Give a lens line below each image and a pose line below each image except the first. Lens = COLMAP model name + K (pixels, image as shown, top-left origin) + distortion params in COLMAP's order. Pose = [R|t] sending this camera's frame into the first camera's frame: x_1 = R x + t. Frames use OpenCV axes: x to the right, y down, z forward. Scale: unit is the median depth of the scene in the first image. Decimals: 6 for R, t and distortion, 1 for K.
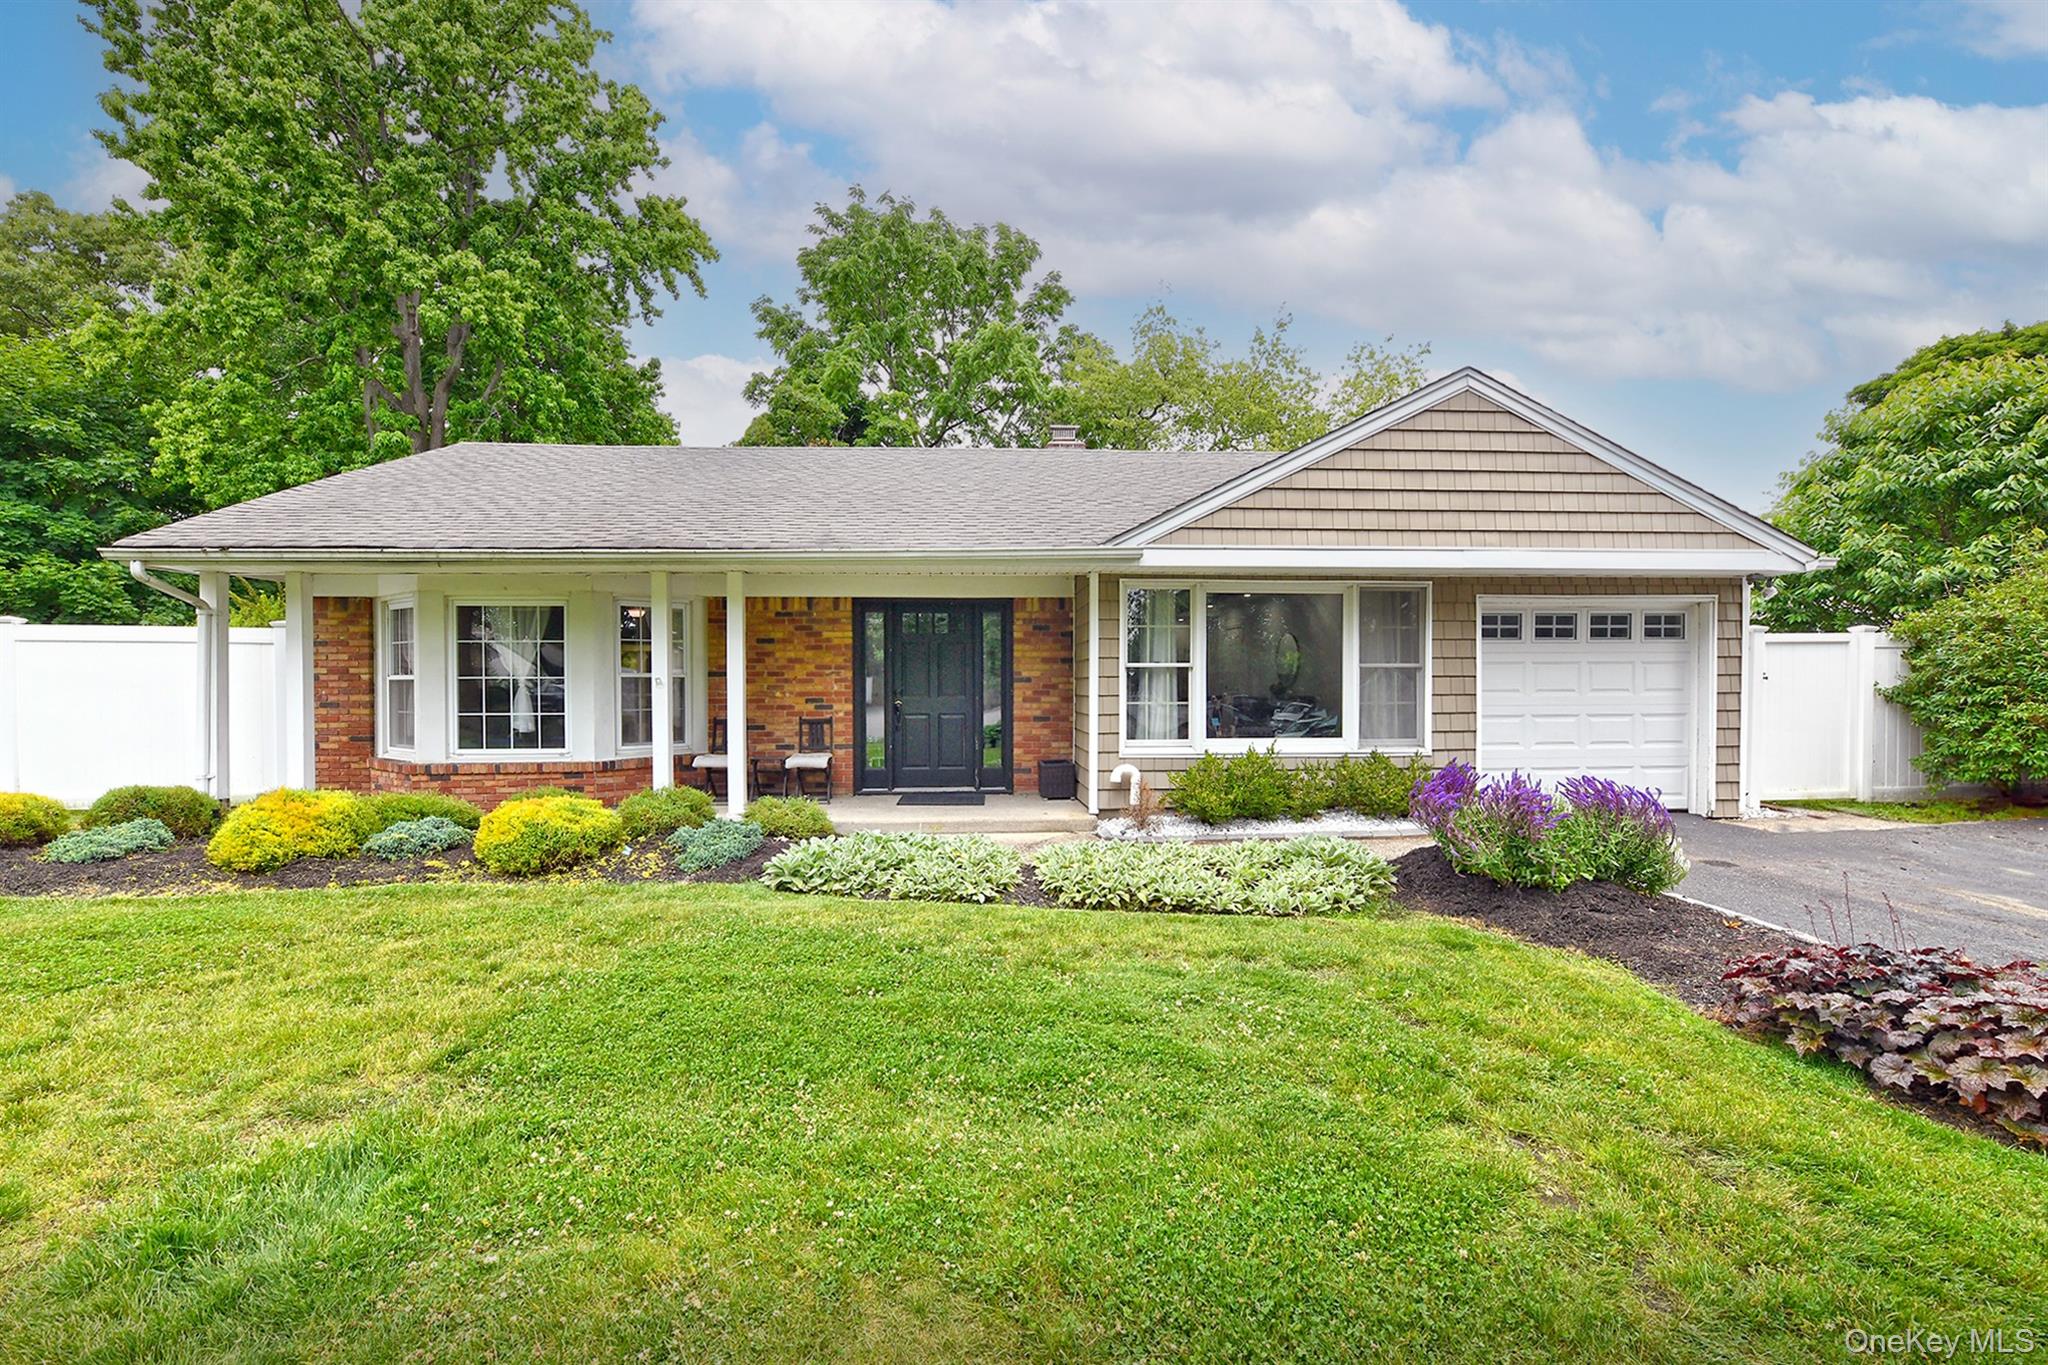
lens RADIAL K [[869.4, 0, 994.7], [0, 869.4, 701.4], [0, 0, 1]] dist [-0.008687, -0.002657]
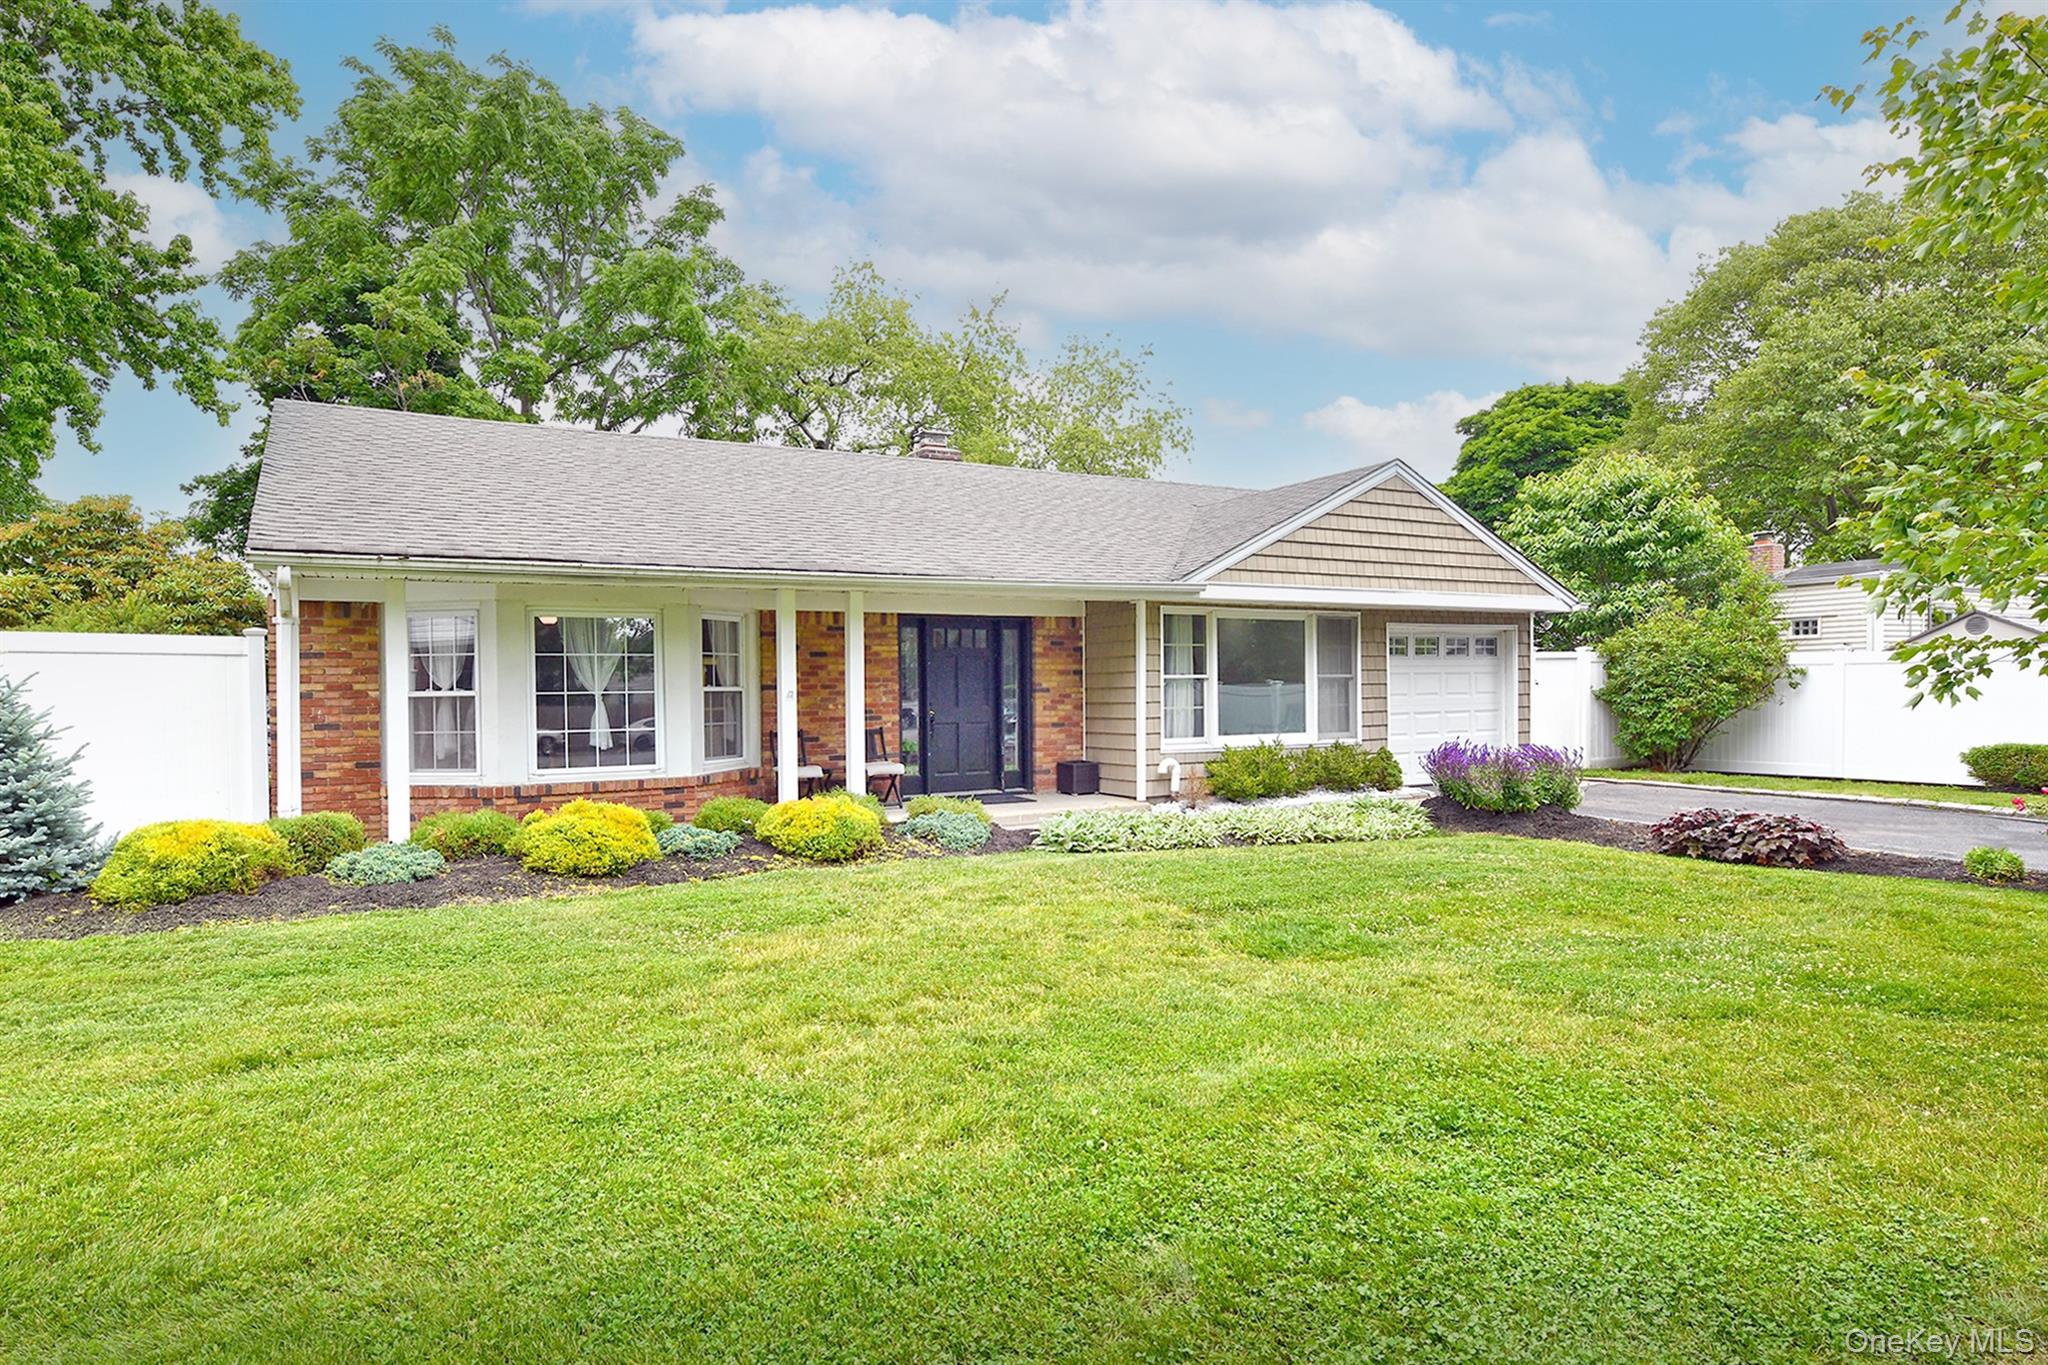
lens RADIAL K [[1106.0, 0, 1018.5], [0, 1106.0, 718.6], [0, 0, 1]] dist [-0.011160, 0.000395]
pose [[0.909997, -0.020085, 0.414127, -0.631873], [0.020594, 0.999783, 0.003236, 0.006935], [-0.414102, 0.005584, 0.910213, -0.295886]]
